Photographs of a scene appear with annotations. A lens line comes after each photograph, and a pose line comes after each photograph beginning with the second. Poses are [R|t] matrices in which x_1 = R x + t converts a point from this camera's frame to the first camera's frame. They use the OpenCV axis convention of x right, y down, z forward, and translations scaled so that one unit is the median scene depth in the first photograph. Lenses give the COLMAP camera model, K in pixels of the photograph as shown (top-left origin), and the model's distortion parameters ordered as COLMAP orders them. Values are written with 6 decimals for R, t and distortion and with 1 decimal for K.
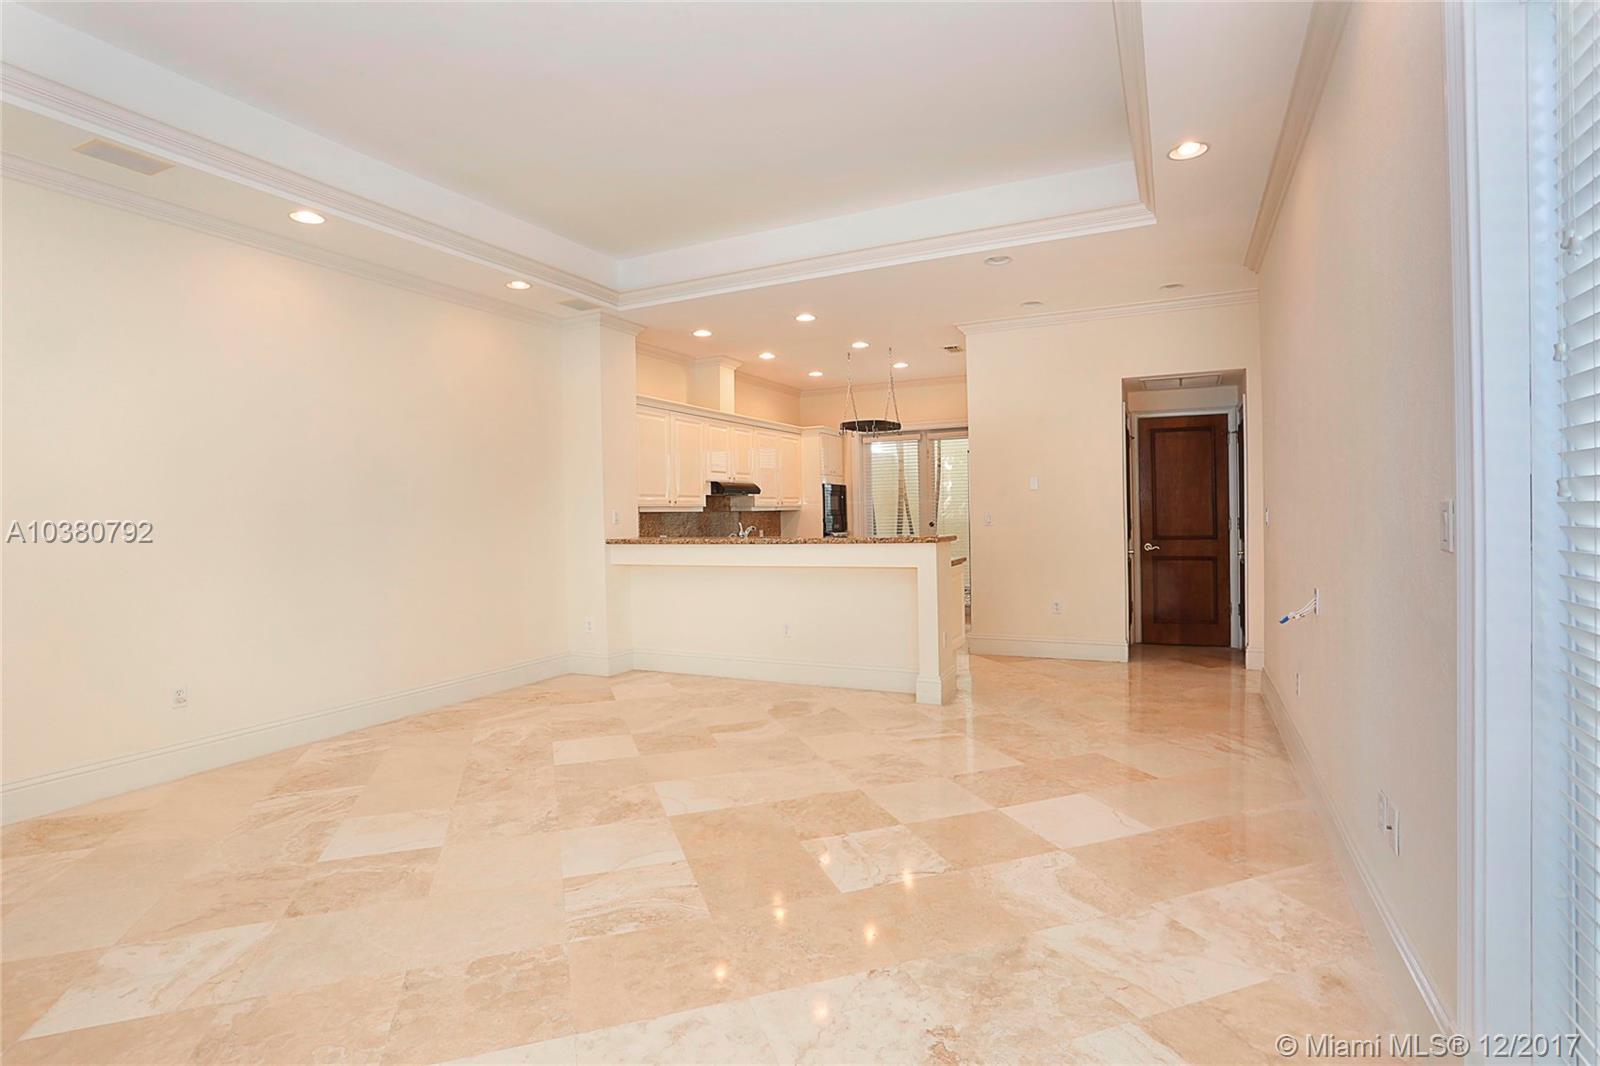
lens RADIAL K [[789.1, 0, 796.7], [0, 789.1, 516.2], [0, 0, 1]] dist [-0.075578, 0.030858]
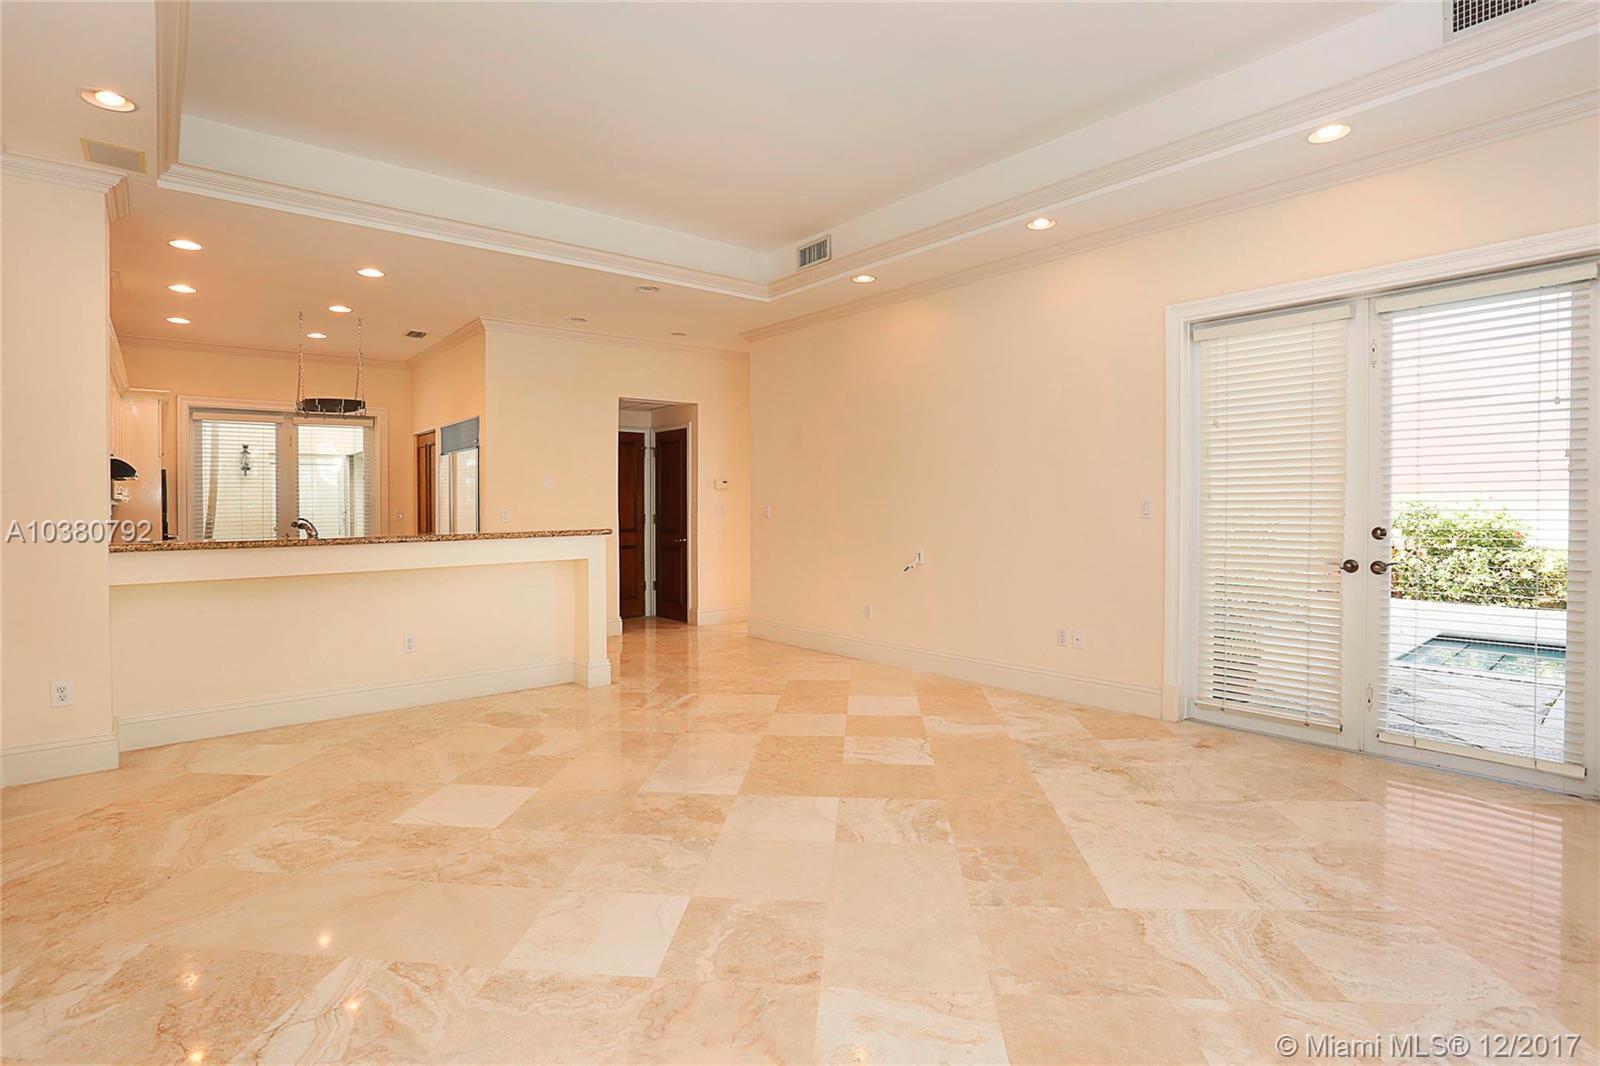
lens RADIAL K [[789.1, 0, 796.7], [0, 789.1, 516.2], [0, 0, 1]] dist [-0.075578, 0.030858]
pose [[0.396629, 0.001336, 0.917978, -1.062834], [0.004230, 0.999986, -0.003283, 0.019244], [-0.917969, 0.005185, 0.396617, 0.503363]]
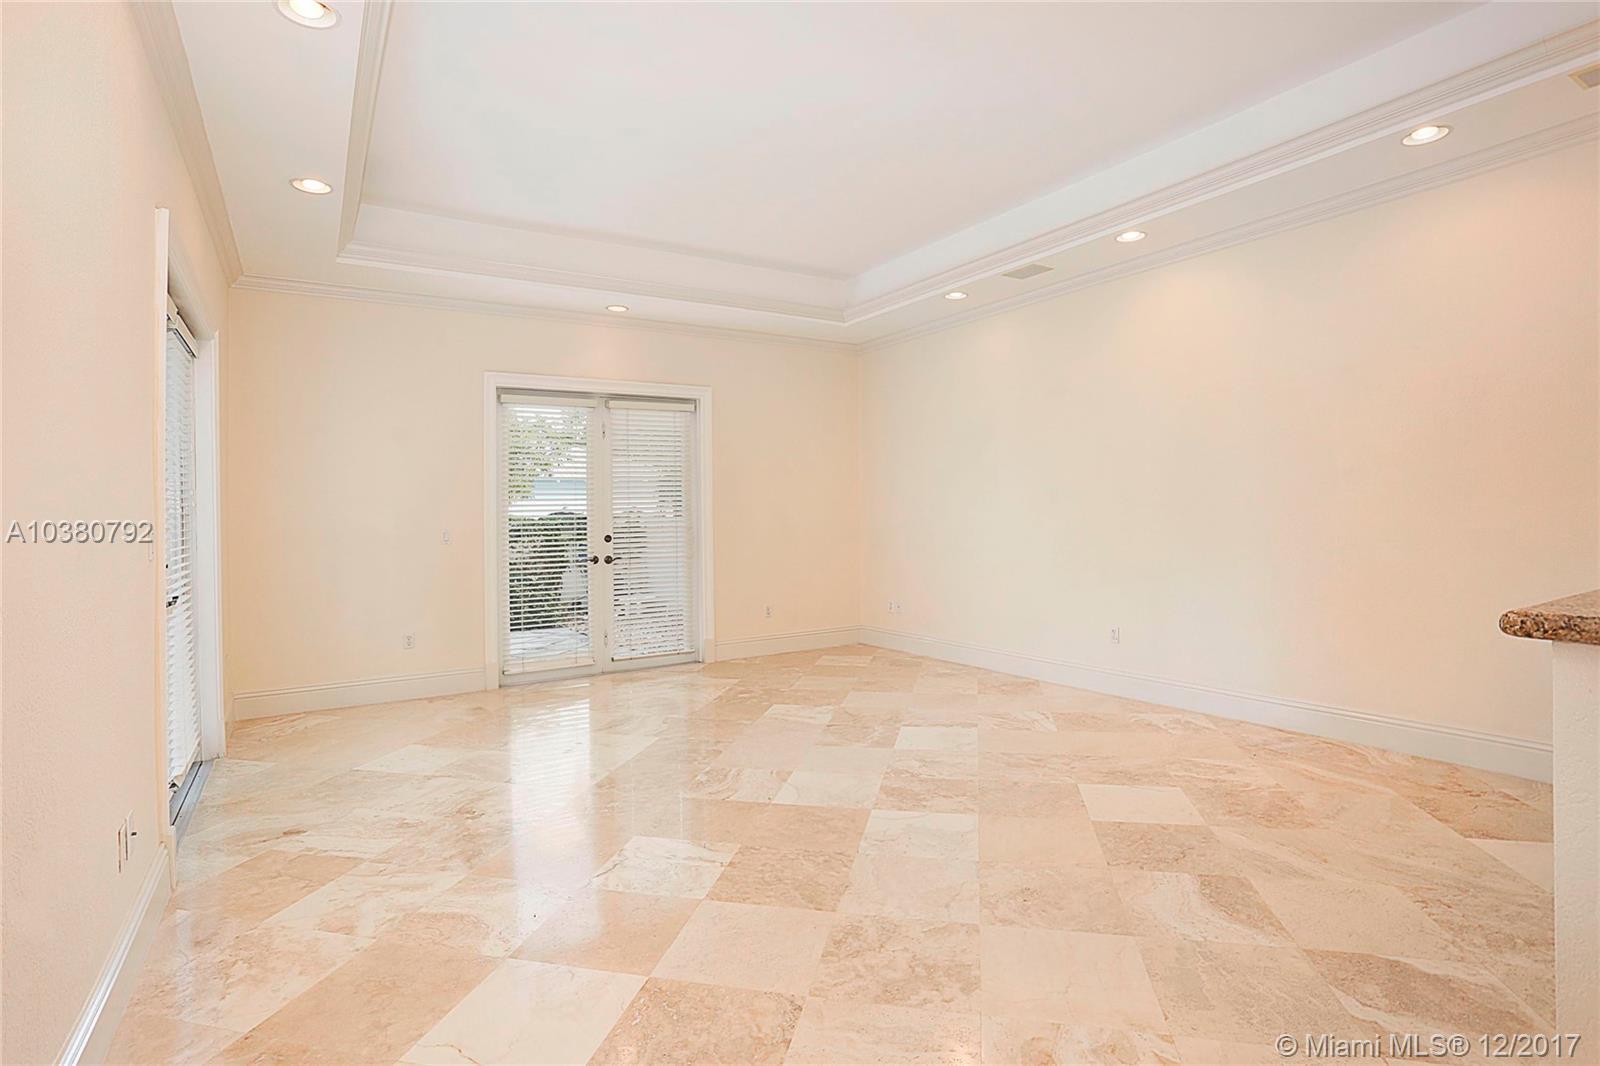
lens RADIAL K [[765.5, 0, 797.3], [0, 765.5, 501.4], [0, 0, 1]] dist [-0.070499, 0.026877]
pose [[-0.514747, 0.015638, -0.857200, 0.703535], [0.028950, 0.999580, 0.000850, -0.017509], [0.856853, -0.024379, -0.514984, 1.401481]]
